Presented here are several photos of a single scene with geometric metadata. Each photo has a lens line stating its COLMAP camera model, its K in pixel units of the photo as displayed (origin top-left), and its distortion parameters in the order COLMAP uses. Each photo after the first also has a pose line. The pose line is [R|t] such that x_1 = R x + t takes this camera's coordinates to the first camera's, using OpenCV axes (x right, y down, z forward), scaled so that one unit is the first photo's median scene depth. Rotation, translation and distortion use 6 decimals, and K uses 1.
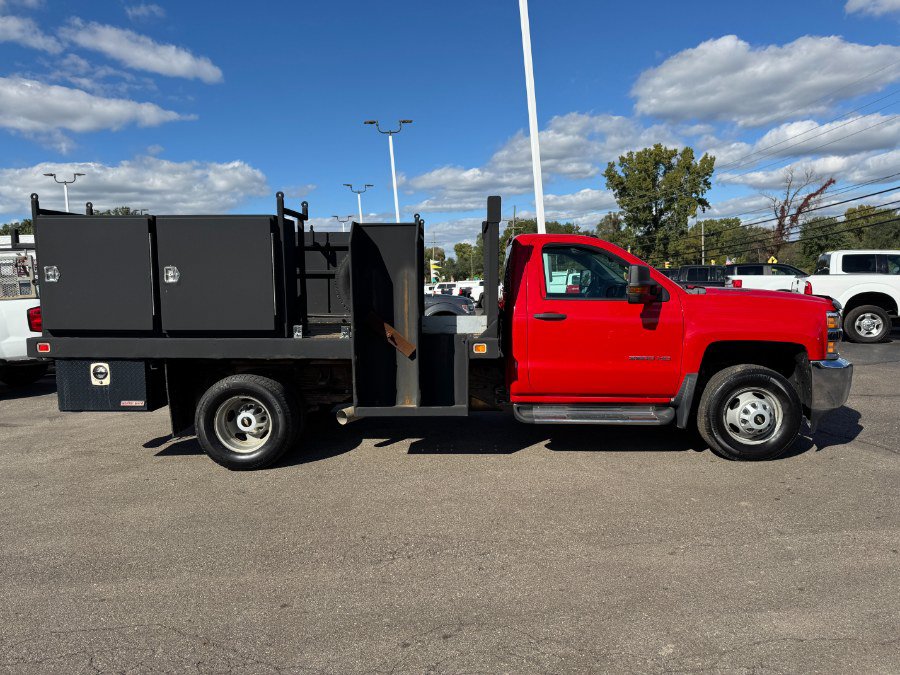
lens RADIAL K [[659.6, 0, 426.2], [0, 659.6, 326.6], [0, 0, 1]] dist [0.038055, -0.031547]
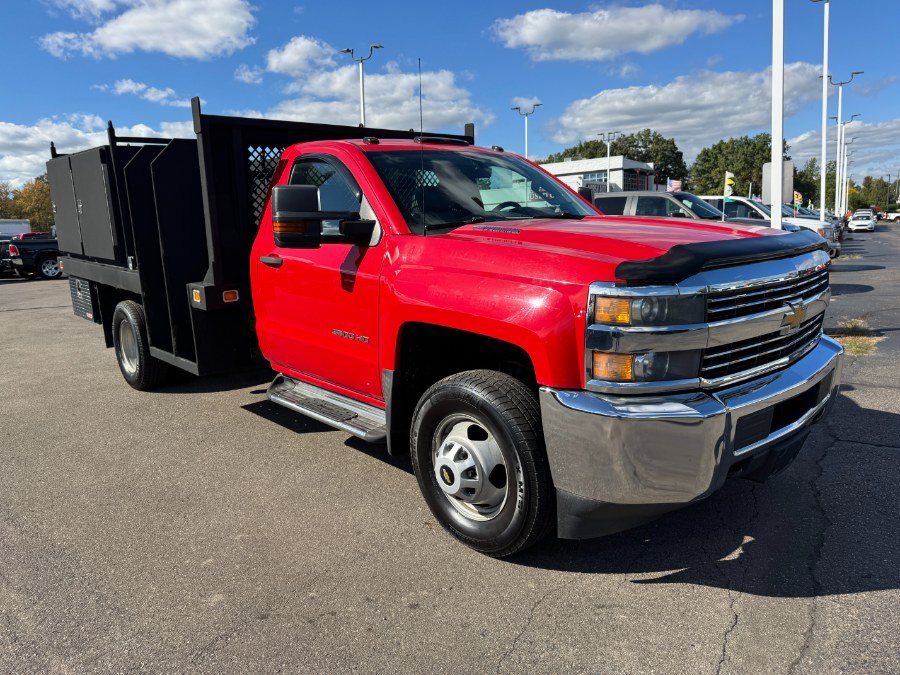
lens RADIAL K [[659.6, 0, 454.9], [0, 659.6, 330.6], [0, 0, 1]] dist [0.038055, -0.031547]
pose [[0.698388, 0.124285, -0.704846, 0.091876], [-0.034877, 0.989547, 0.139928, -0.005394], [0.714869, -0.073142, 0.695422, 0.068381]]
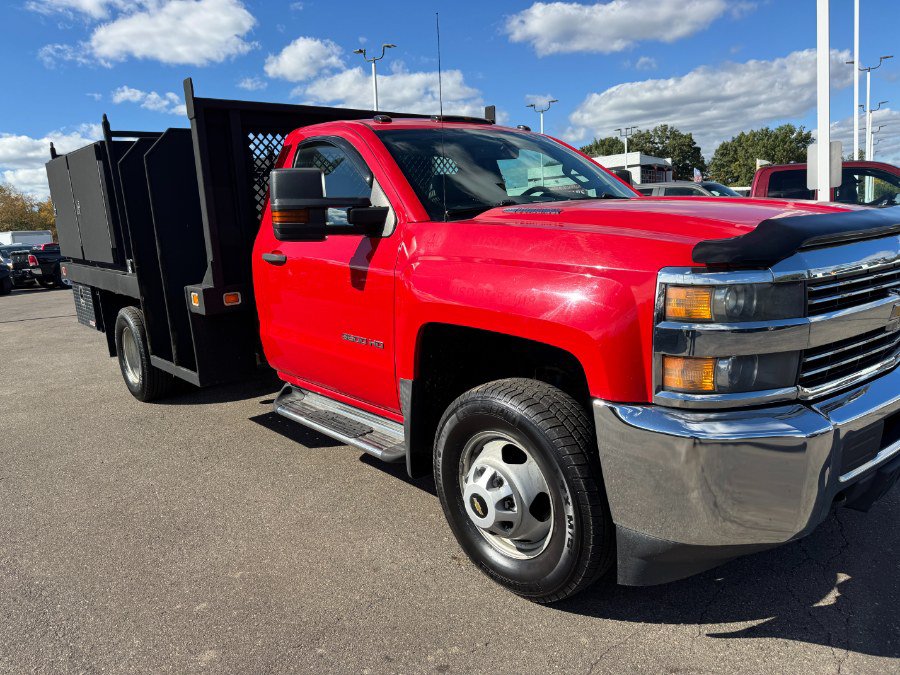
lens RADIAL K [[659.6, 0, 445.7], [0, 659.6, 336.6], [0, 0, 1]] dist [0.038055, -0.031547]
pose [[0.671815, 0.116529, -0.731495, 0.084465], [-0.011663, 0.989090, 0.146853, -0.004042], [0.740627, -0.090126, 0.665844, 0.074347]]
